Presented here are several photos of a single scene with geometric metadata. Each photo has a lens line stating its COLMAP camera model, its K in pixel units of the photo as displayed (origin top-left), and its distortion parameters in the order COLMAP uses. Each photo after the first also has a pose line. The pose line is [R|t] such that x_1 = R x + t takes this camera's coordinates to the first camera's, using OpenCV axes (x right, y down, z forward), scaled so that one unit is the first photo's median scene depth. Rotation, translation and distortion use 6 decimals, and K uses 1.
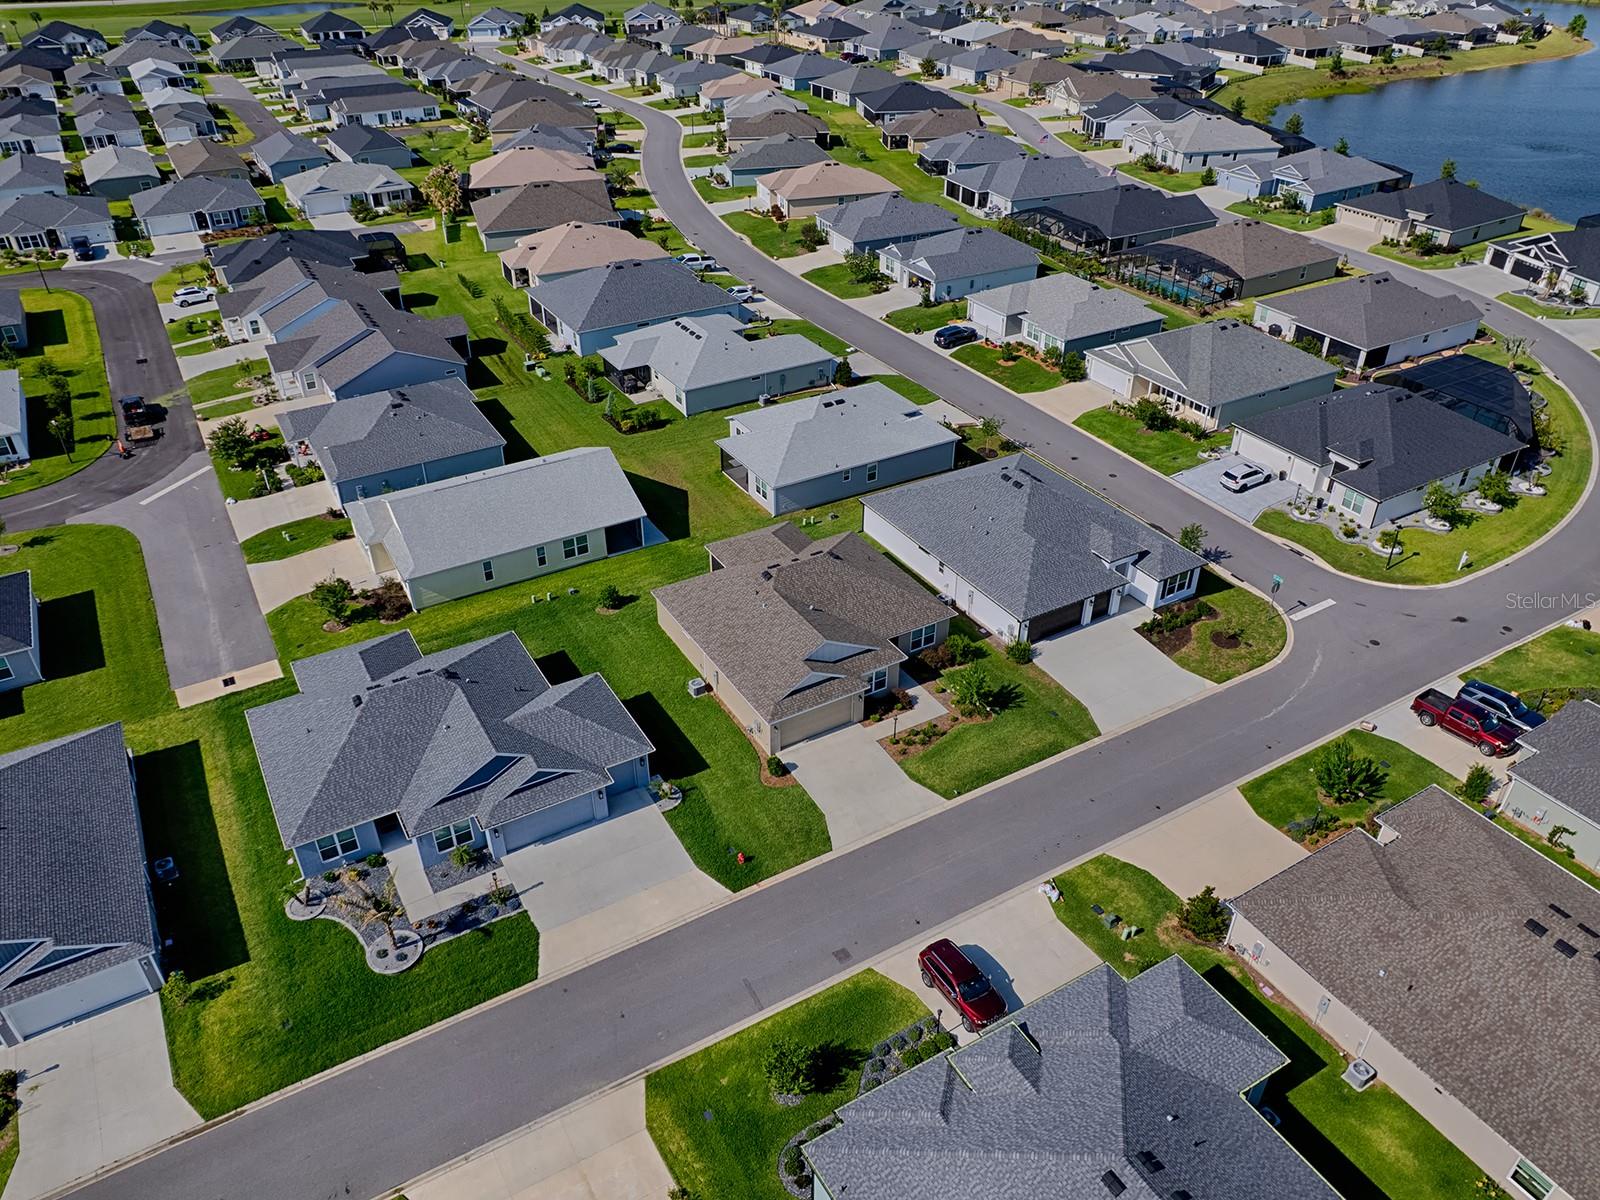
lens RADIAL K [[1156.5, 0, 804.6], [0, 1156.5, 608.7], [0, 0, 1]] dist [-0.073391, 0.060090]
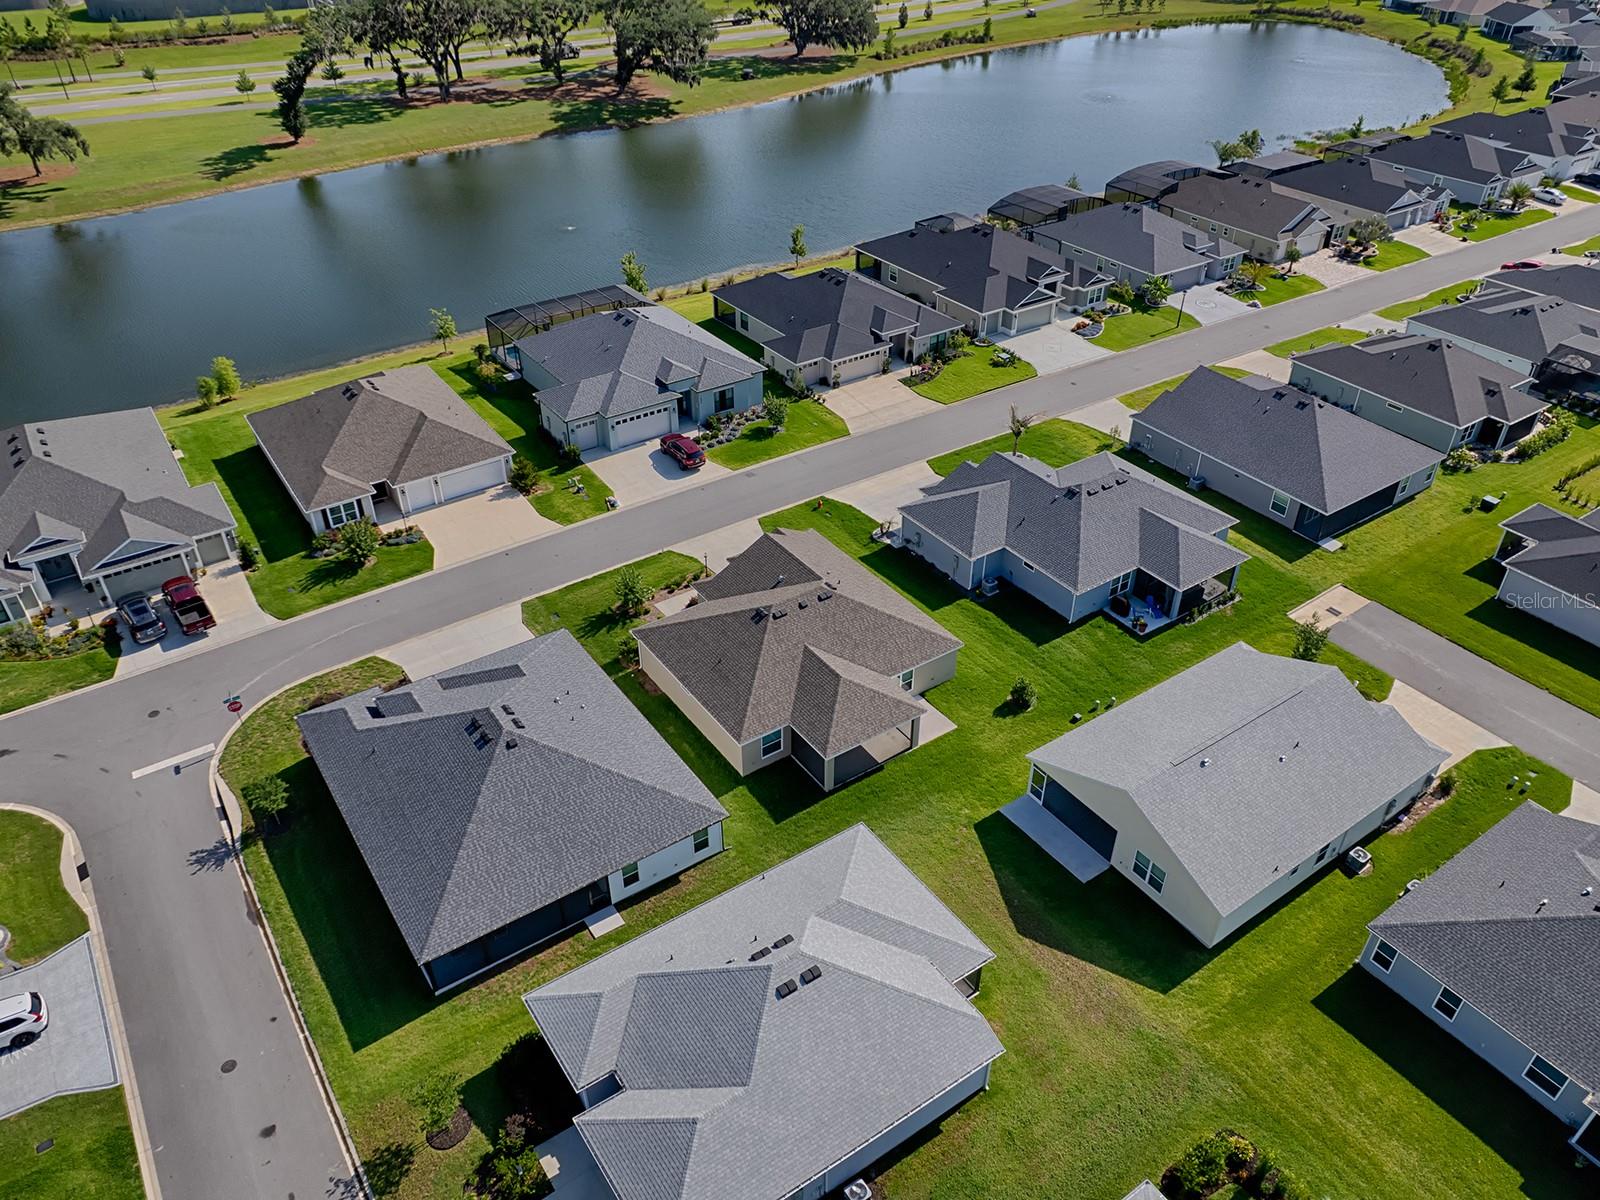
lens RADIAL K [[1156.5, 0, 805.6], [0, 1156.5, 606.7], [0, 0, 1]] dist [-0.073391, 0.060090]
pose [[-0.997545, 0.036152, -0.059981, 0.032629], [-0.043003, 0.359794, 0.932040, -0.641210], [0.055276, 0.932331, -0.357356, 0.957801]]
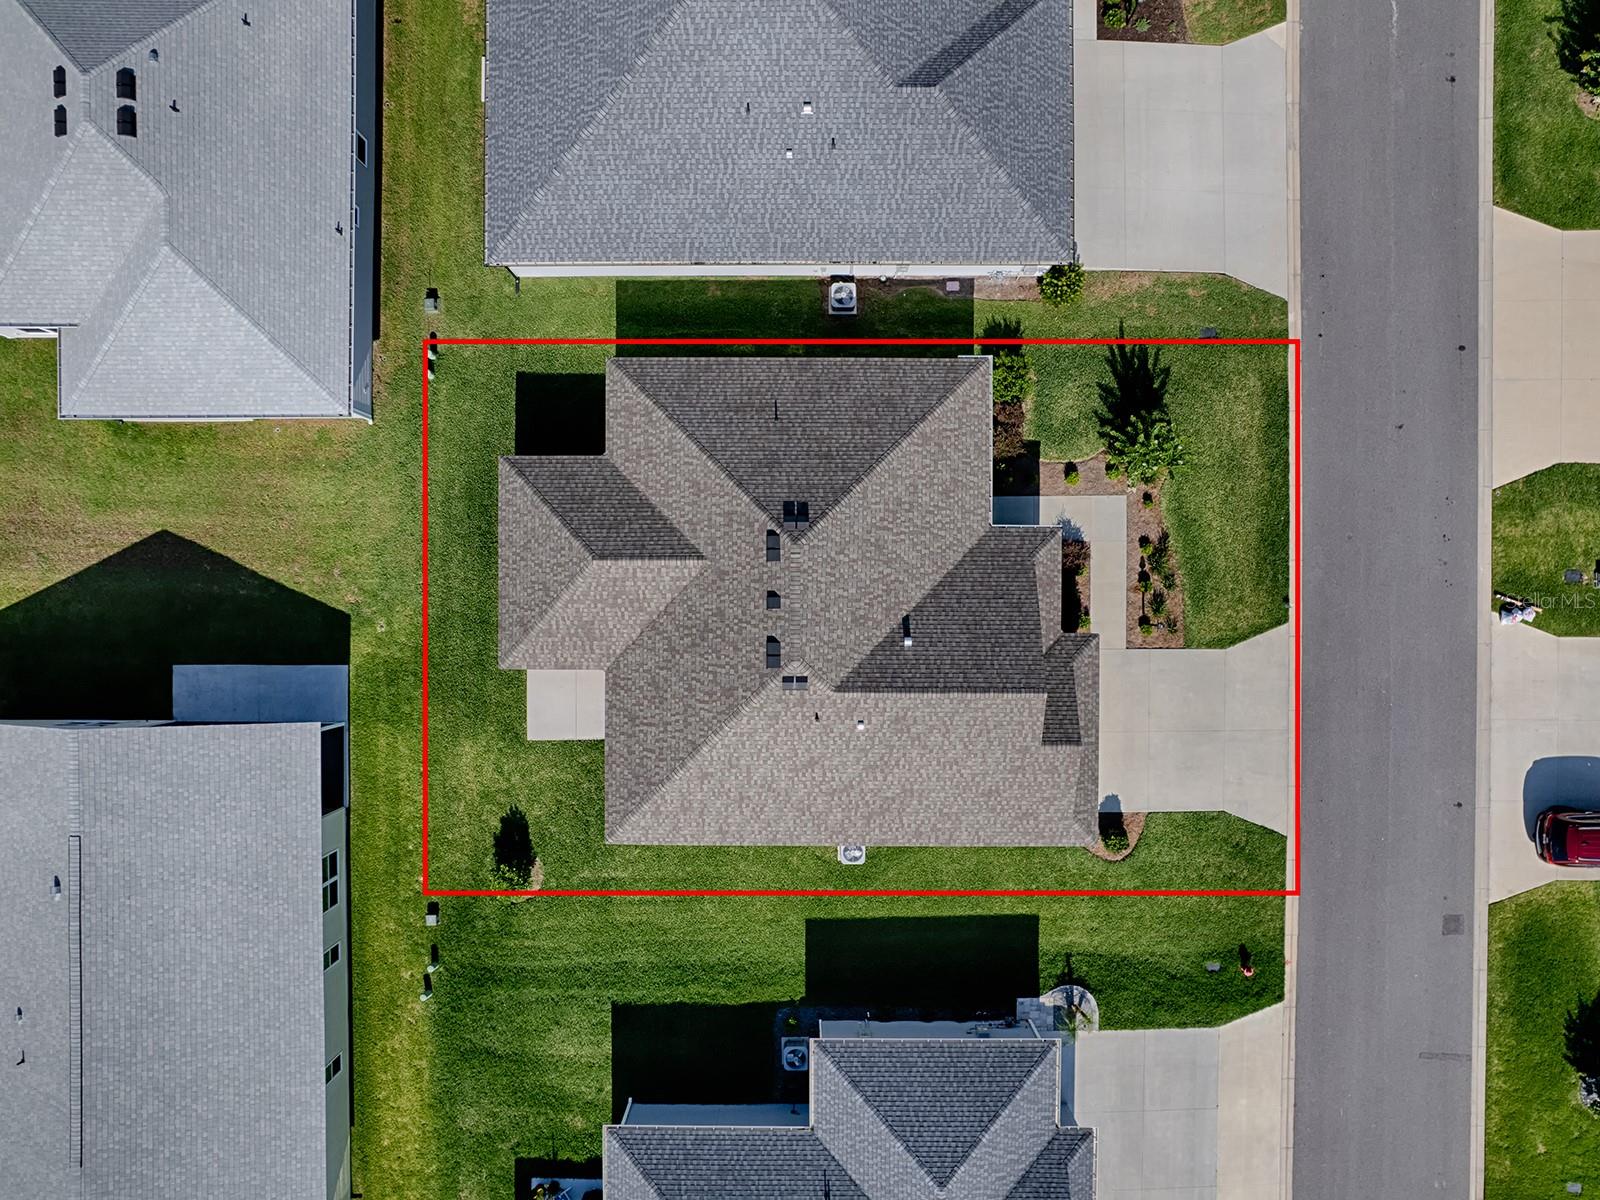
lens RADIAL K [[1156.5, 0, 809.6], [0, 1156.5, 616.2], [0, 0, 1]] dist [-0.073391, 0.060090]
pose [[0.510703, -0.859625, -0.015089, 0.001484], [0.479333, 0.270114, 0.835032, -0.305577], [-0.713738, -0.433686, 0.549994, 0.527283]]
